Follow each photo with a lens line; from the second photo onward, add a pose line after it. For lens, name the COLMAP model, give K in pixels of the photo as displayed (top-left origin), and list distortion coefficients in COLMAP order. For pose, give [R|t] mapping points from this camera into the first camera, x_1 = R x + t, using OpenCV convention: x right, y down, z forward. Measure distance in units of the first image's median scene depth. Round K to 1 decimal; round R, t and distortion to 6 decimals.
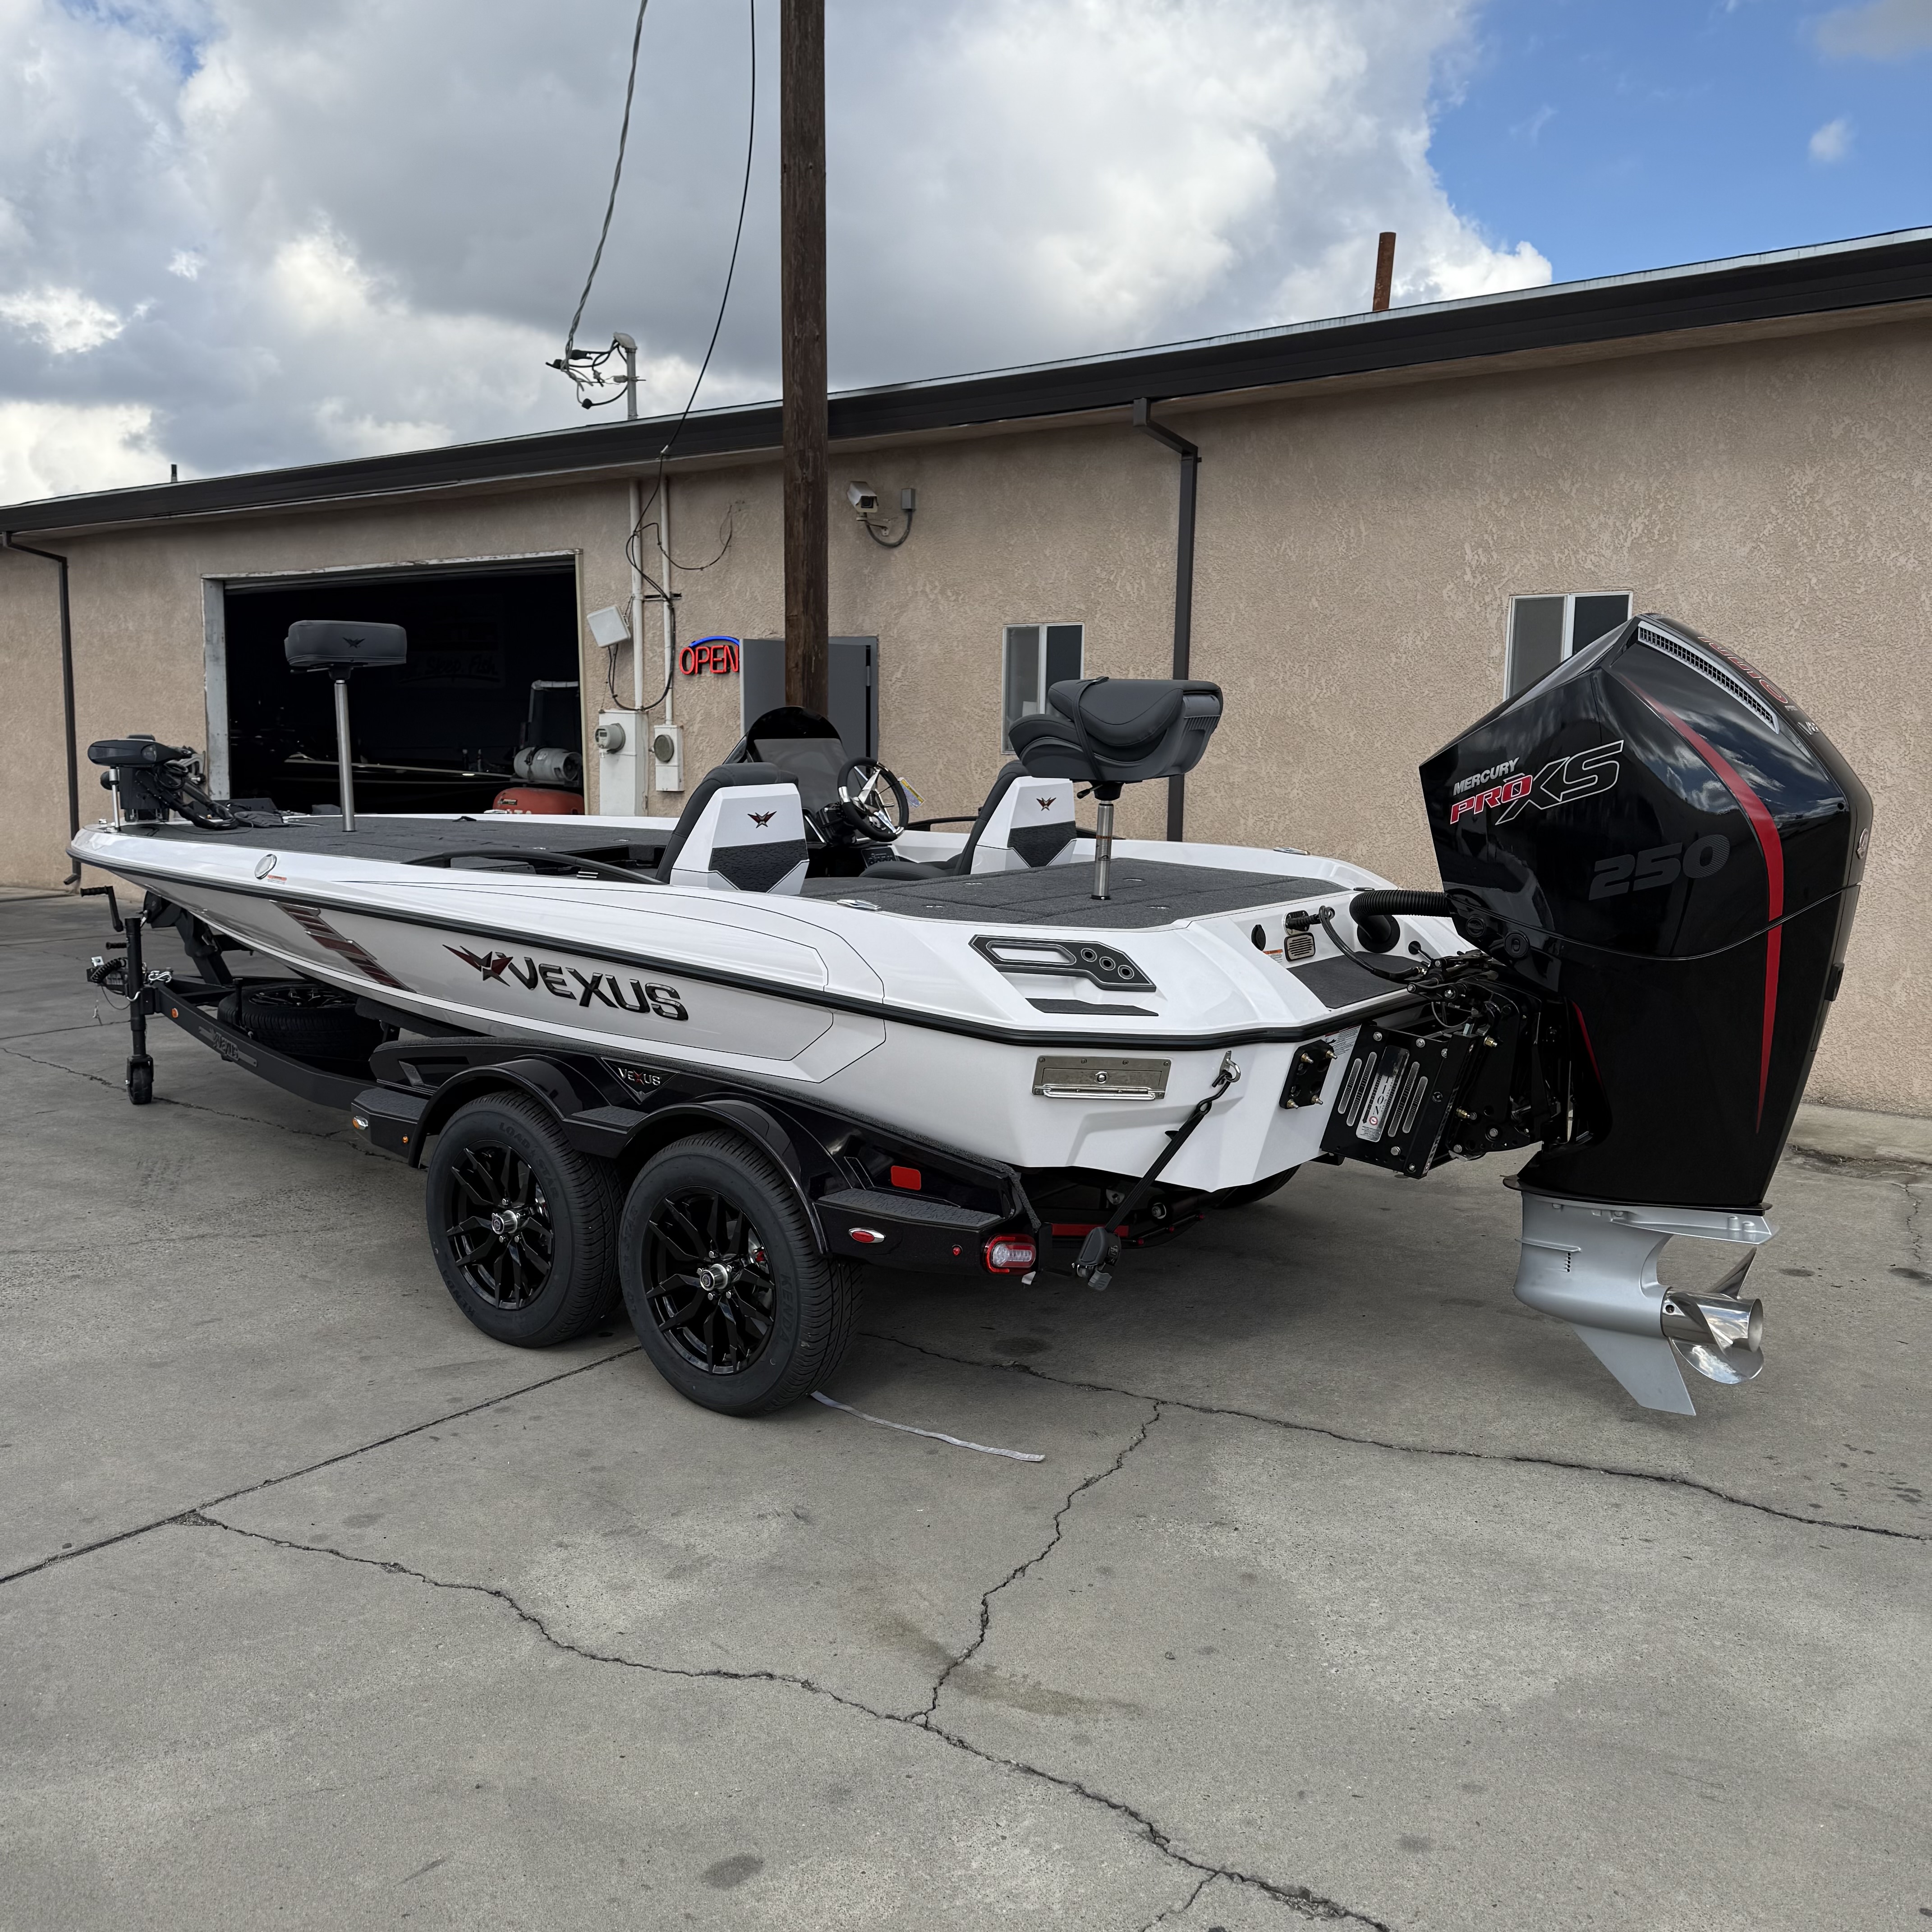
lens RADIAL K [[1778.6, 0, 959.8], [0, 1778.6, 972.9], [0, 0, 1]] dist [0.189830, -0.404224]
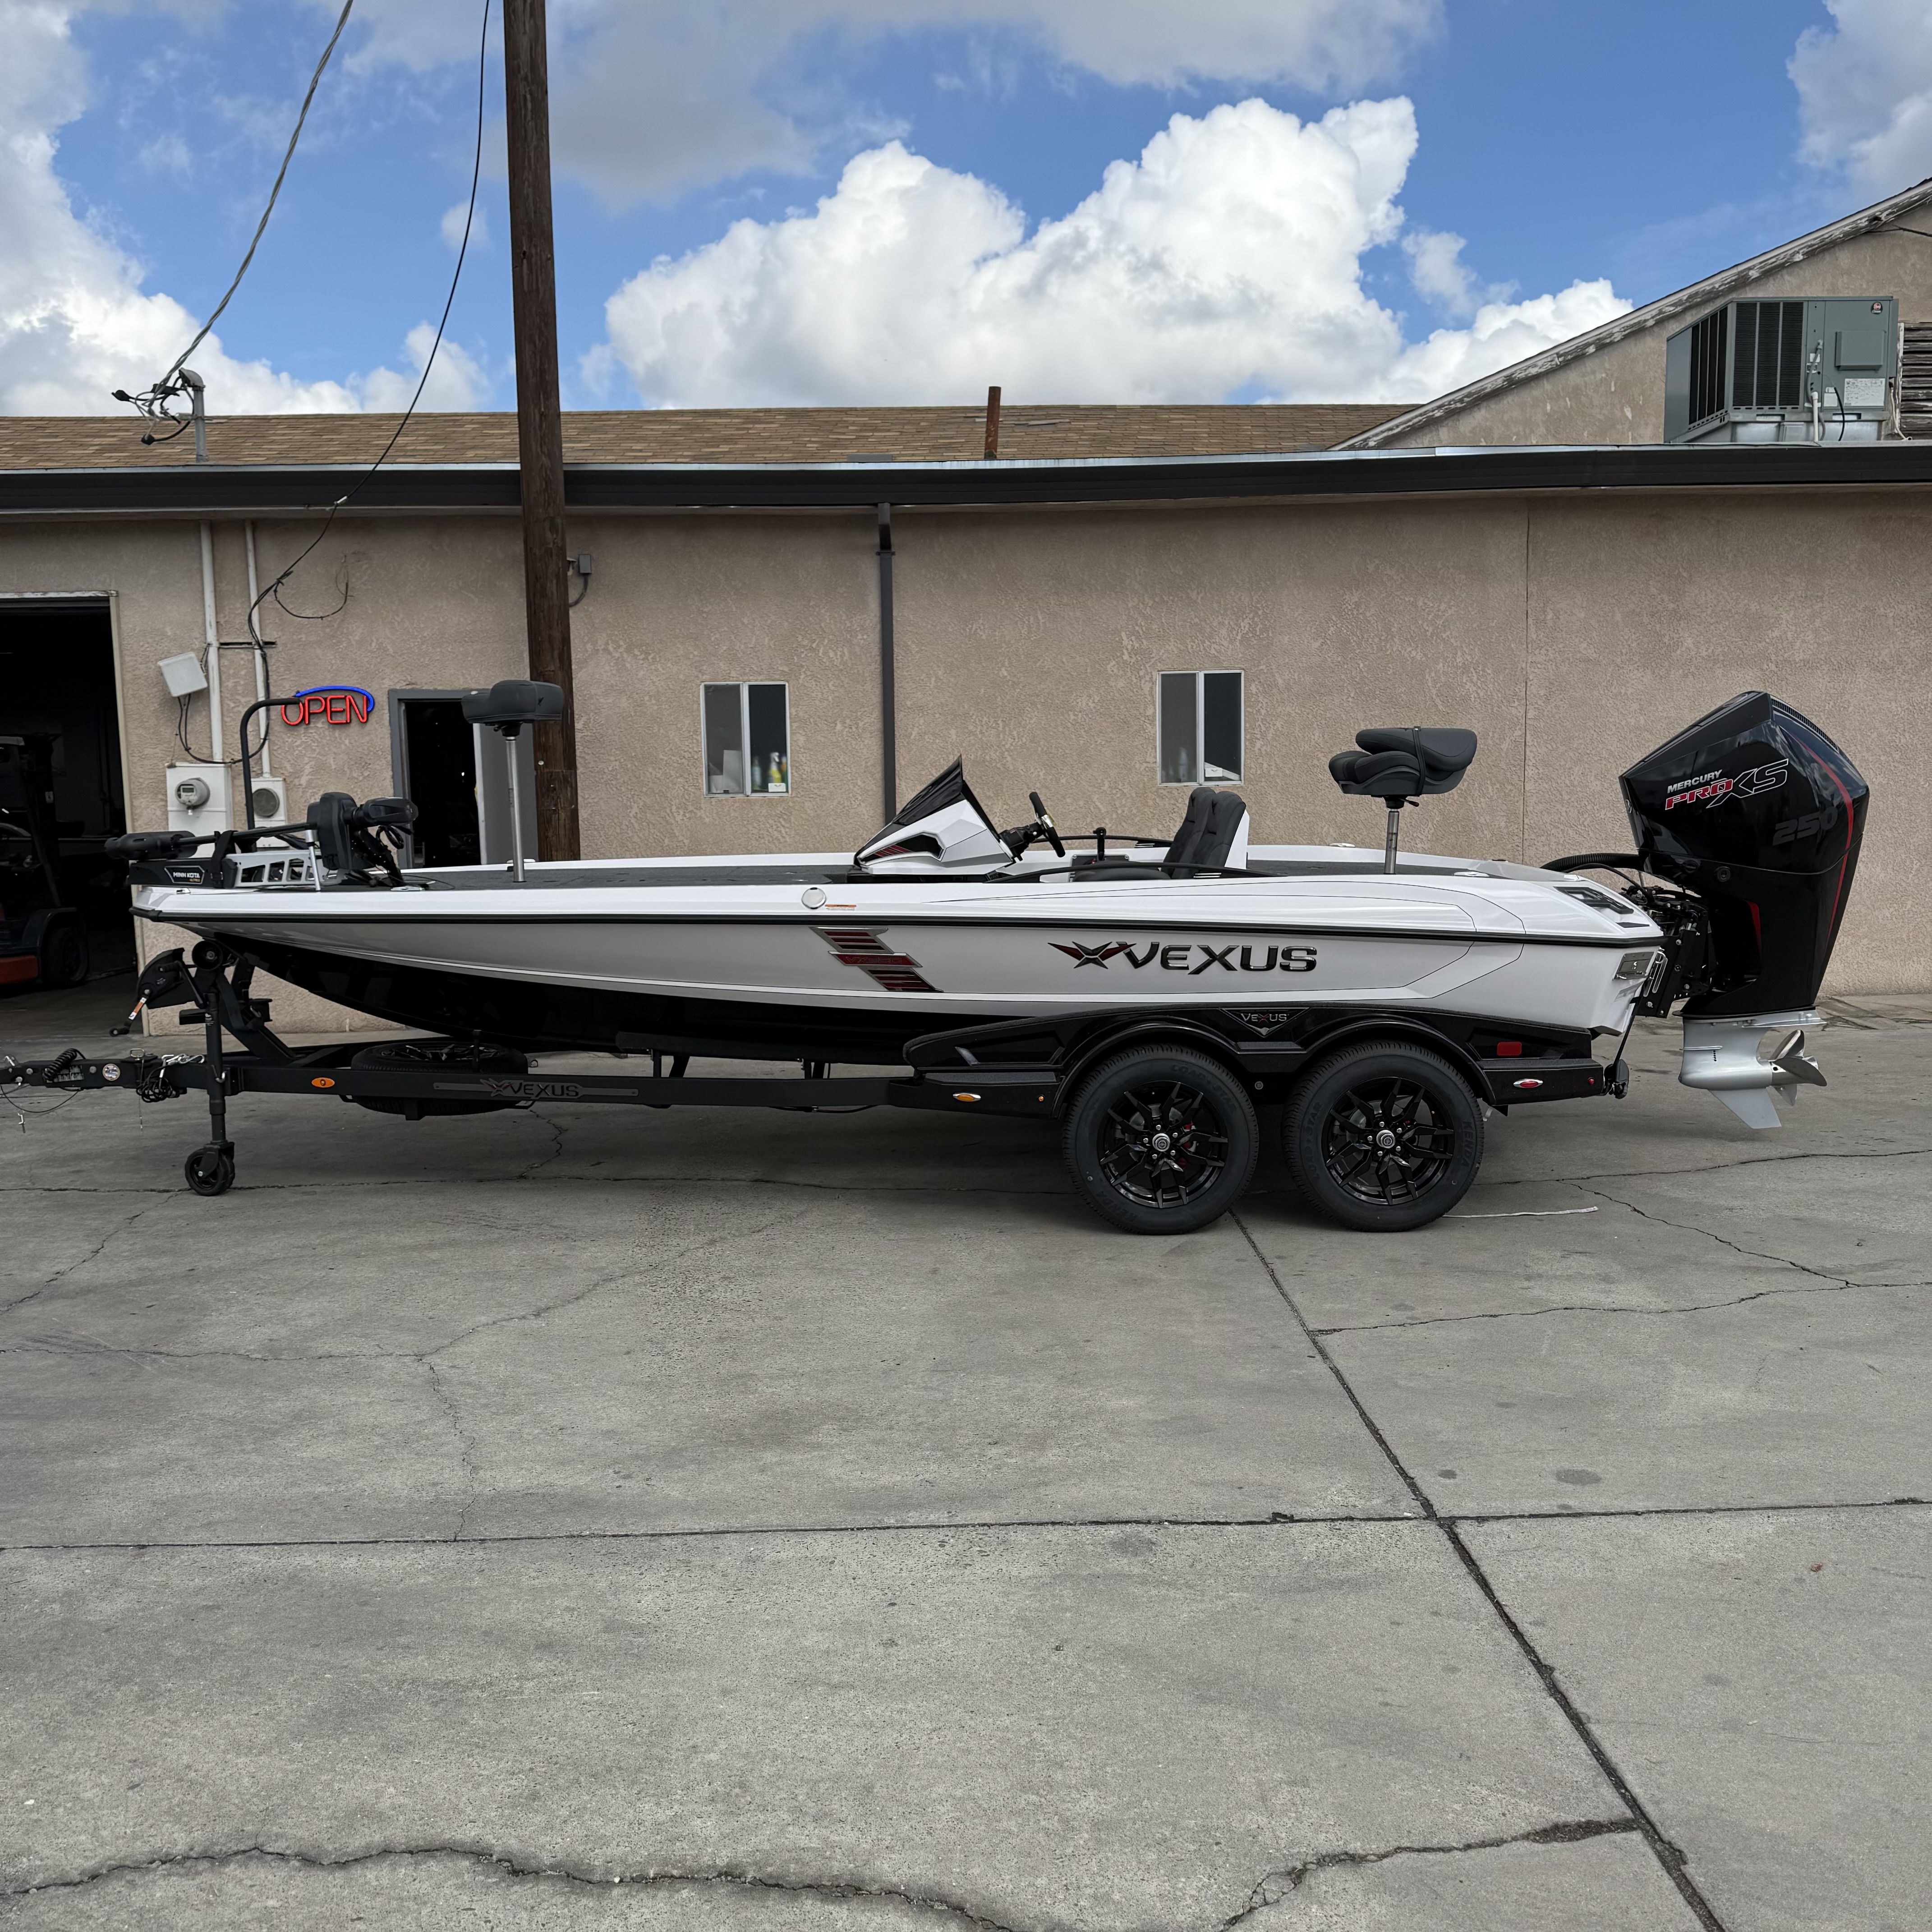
lens RADIAL K [[1779.6, 0, 972.6], [0, 1779.6, 970.9], [0, 0, 1]] dist [0.206019, -0.458841]
pose [[0.777090, -0.088017, 0.623204, -0.606224], [0.106041, 0.994328, 0.008206, -0.006287], [-0.620392, 0.059708, 0.782016, 0.027407]]
